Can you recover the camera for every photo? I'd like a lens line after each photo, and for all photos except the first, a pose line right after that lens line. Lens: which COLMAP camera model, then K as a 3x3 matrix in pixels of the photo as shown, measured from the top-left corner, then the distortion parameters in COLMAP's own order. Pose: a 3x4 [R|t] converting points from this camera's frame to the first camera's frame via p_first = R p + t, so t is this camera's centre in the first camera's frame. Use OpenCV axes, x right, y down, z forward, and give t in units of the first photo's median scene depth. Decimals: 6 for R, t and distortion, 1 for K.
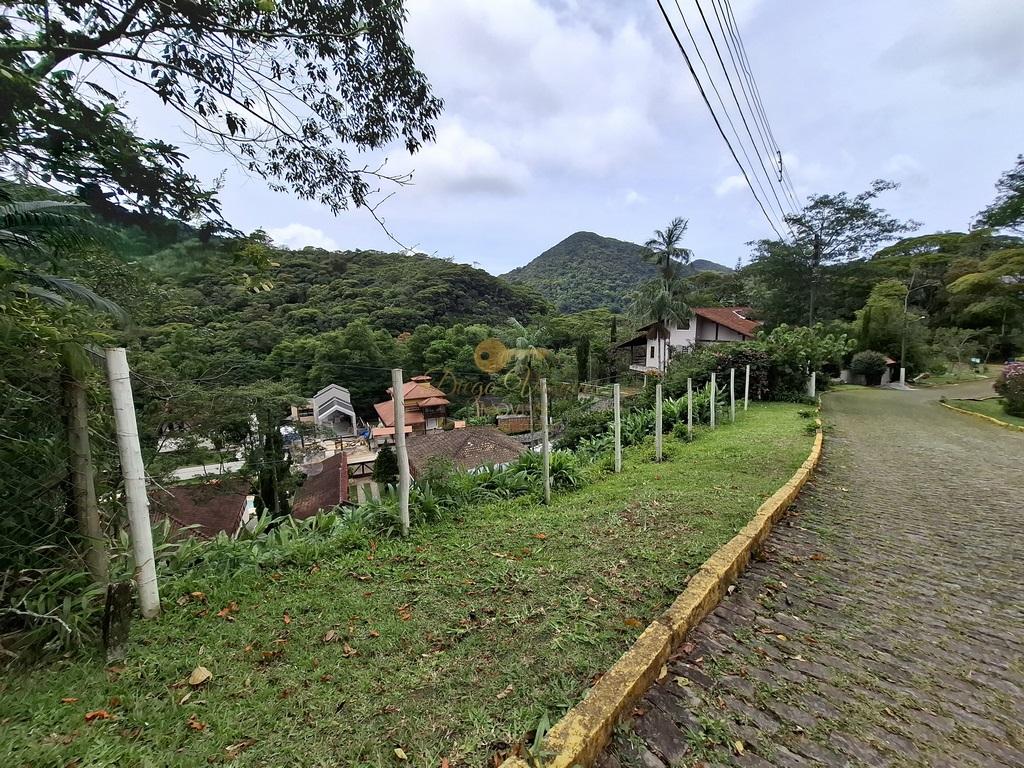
lens RADIAL K [[406.4, 0, 509.9], [0, 406.4, 376.2], [0, 0, 1]] dist [-0.002083, 0.000733]
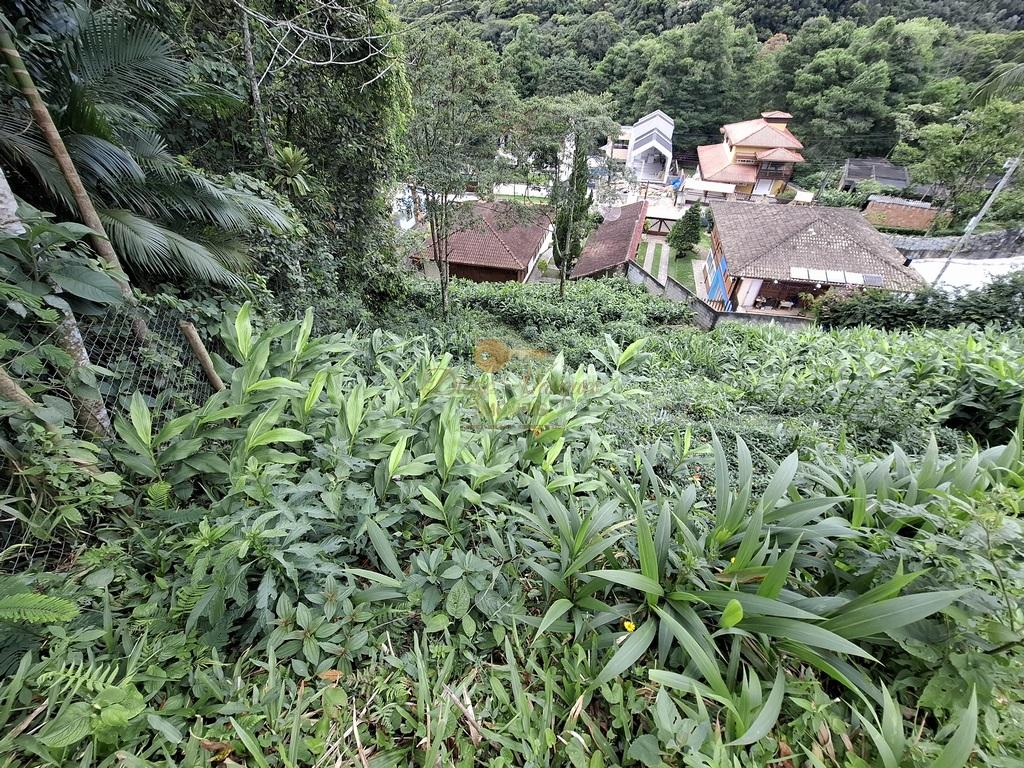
lens RADIAL K [[406.4, 0, 505.9], [0, 406.4, 378.9], [0, 0, 1]] dist [-0.002083, 0.000733]
pose [[0.749313, 0.444678, -0.490705, -0.019674], [-0.092719, 0.804155, 0.587144, 0.003166], [0.655693, -0.394457, 0.643793, 0.048293]]
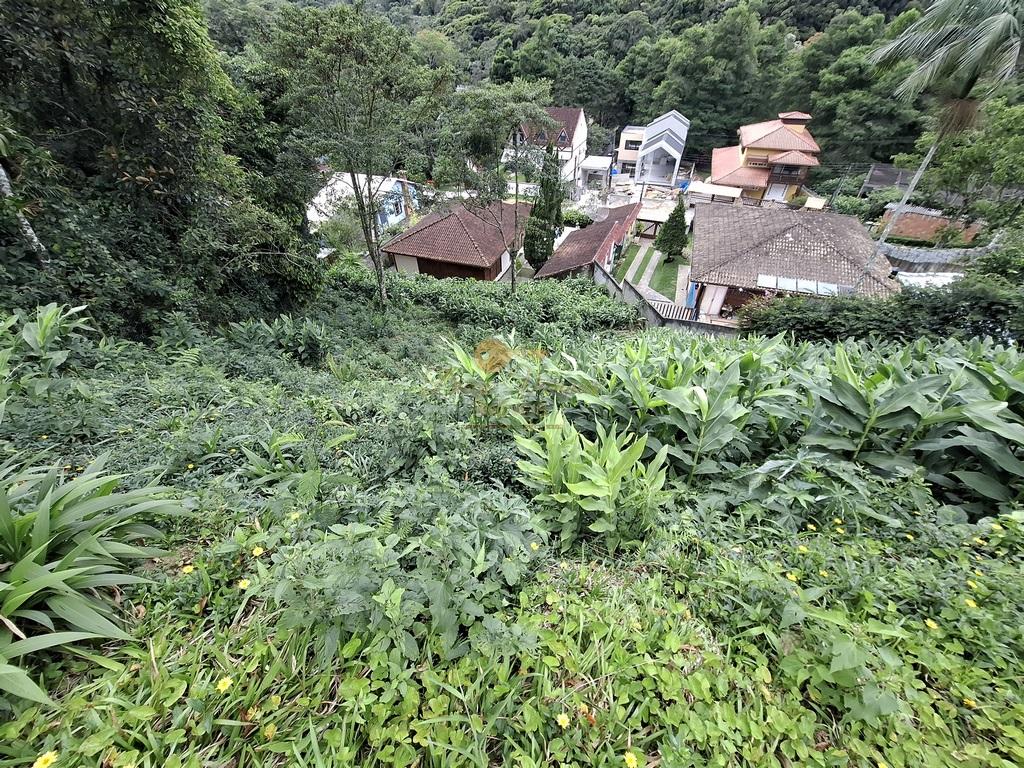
lens RADIAL K [[406.4, 0, 505.7], [0, 406.4, 379.0], [0, 0, 1]] dist [-0.002083, 0.000733]
pose [[0.686728, 0.484685, -0.541742, 0.031518], [-0.098978, 0.800669, 0.590874, 0.003847], [0.720144, -0.352149, 0.597816, 0.109333]]
